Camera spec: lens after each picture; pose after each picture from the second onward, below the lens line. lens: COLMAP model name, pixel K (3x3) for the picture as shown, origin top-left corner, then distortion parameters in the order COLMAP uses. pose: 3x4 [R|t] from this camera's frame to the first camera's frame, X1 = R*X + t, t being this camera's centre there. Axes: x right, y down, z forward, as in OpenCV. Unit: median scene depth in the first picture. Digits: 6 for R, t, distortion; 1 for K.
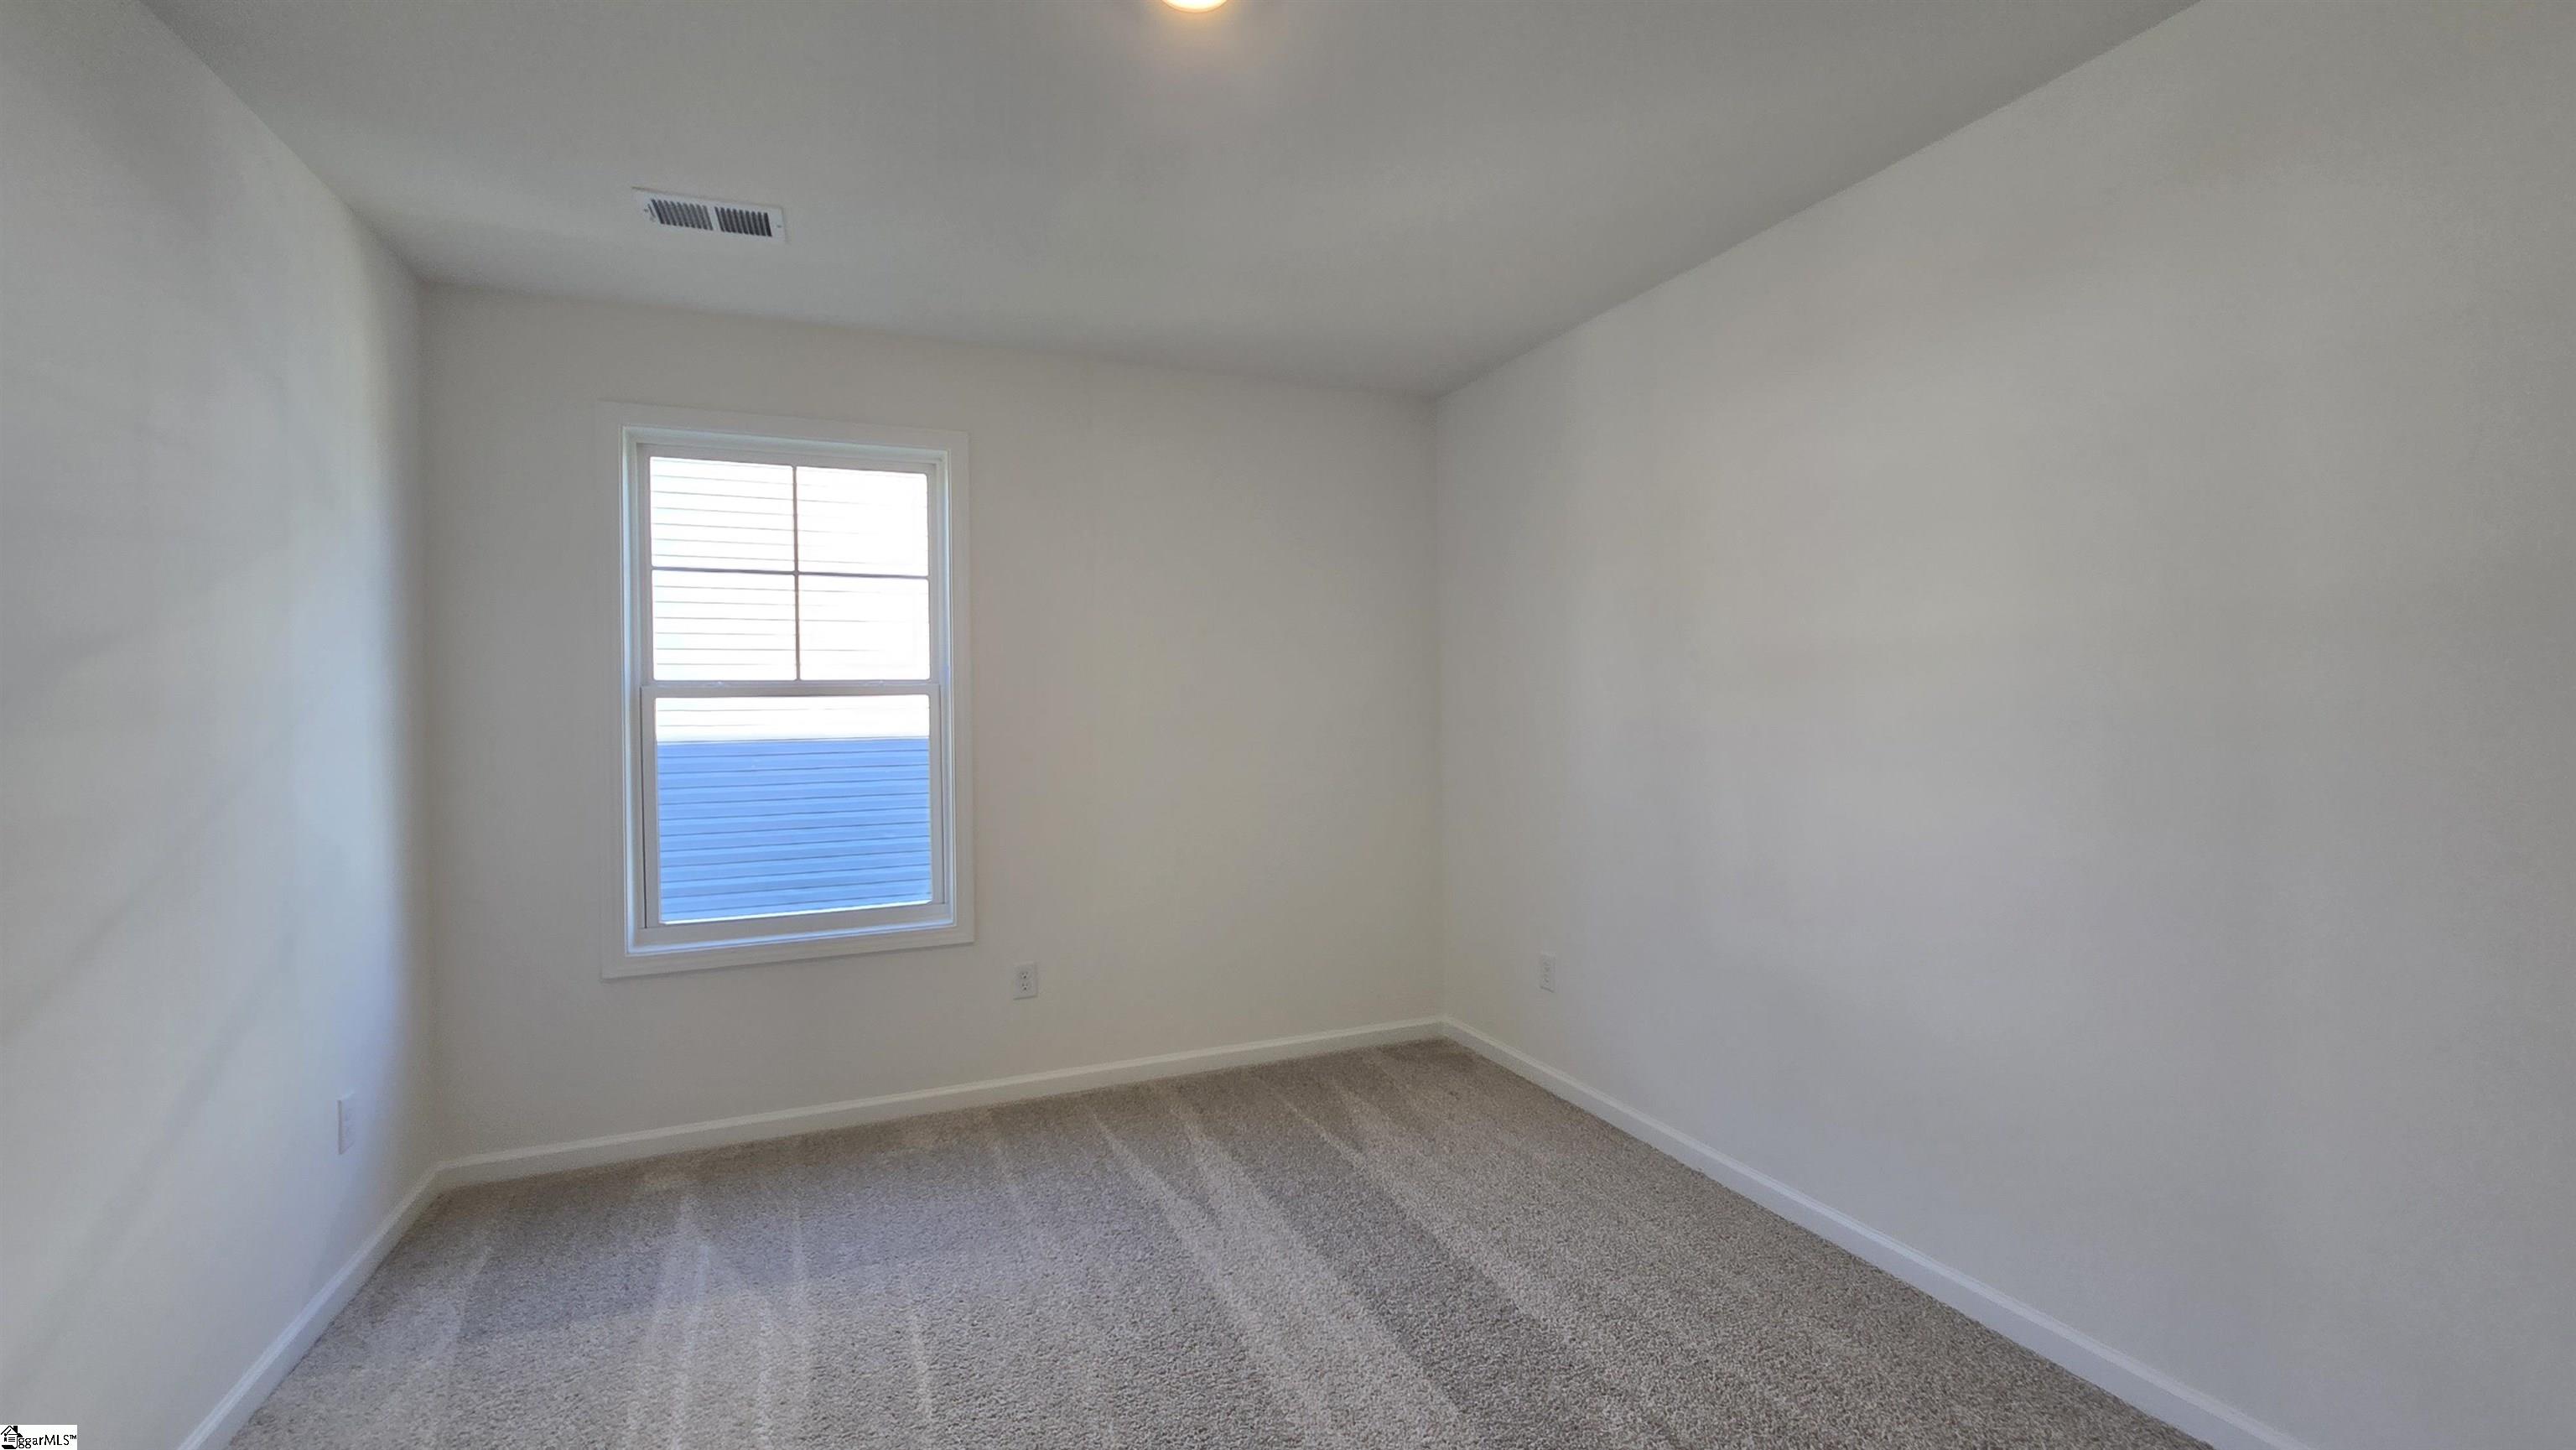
lens RADIAL K [[1055.1, 0, 1285.2], [0, 1055.1, 711.2], [0, 0, 1]] dist [-0.003240, -0.000287]
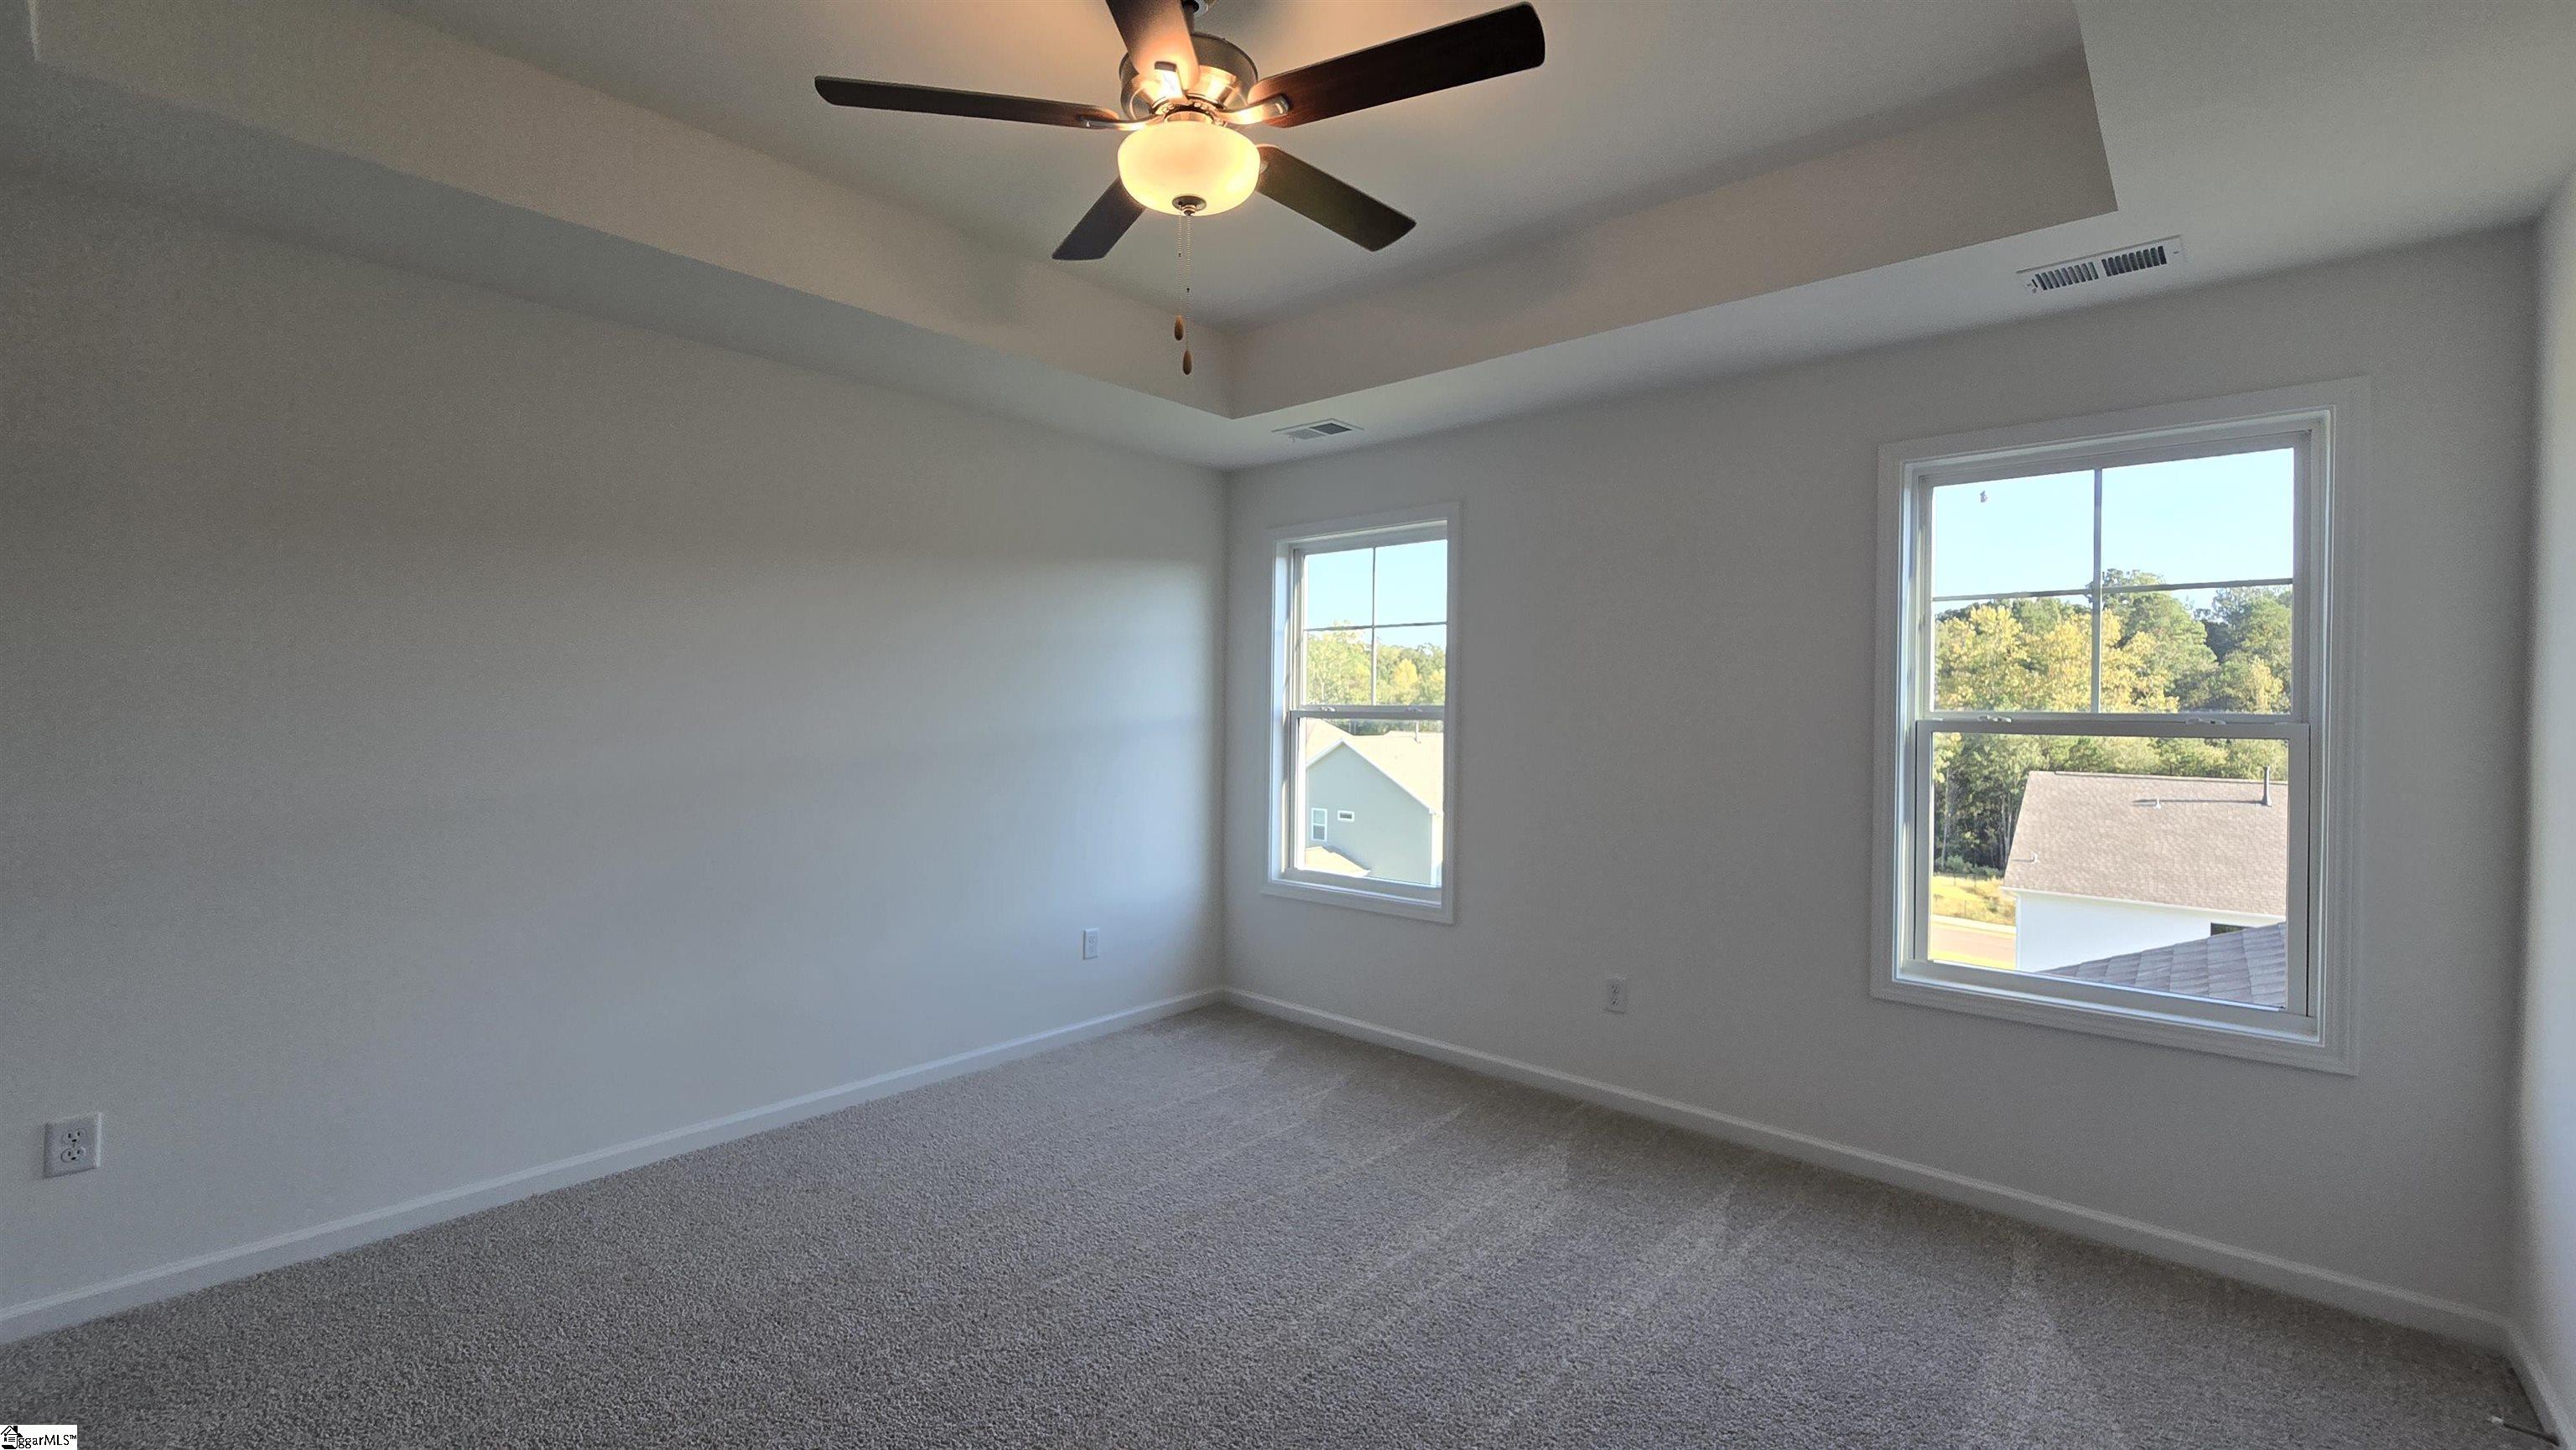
lens RADIAL K [[1055.1, 0, 1285.2], [0, 1055.1, 711.2], [0, 0, 1]] dist [-0.003240, -0.000287]
pose [[0.440269, 0.014315, -0.897752, 0.246815], [-0.040754, 0.999161, -0.004055, -0.003949], [0.896941, 0.038373, 0.440483, 0.105067]]
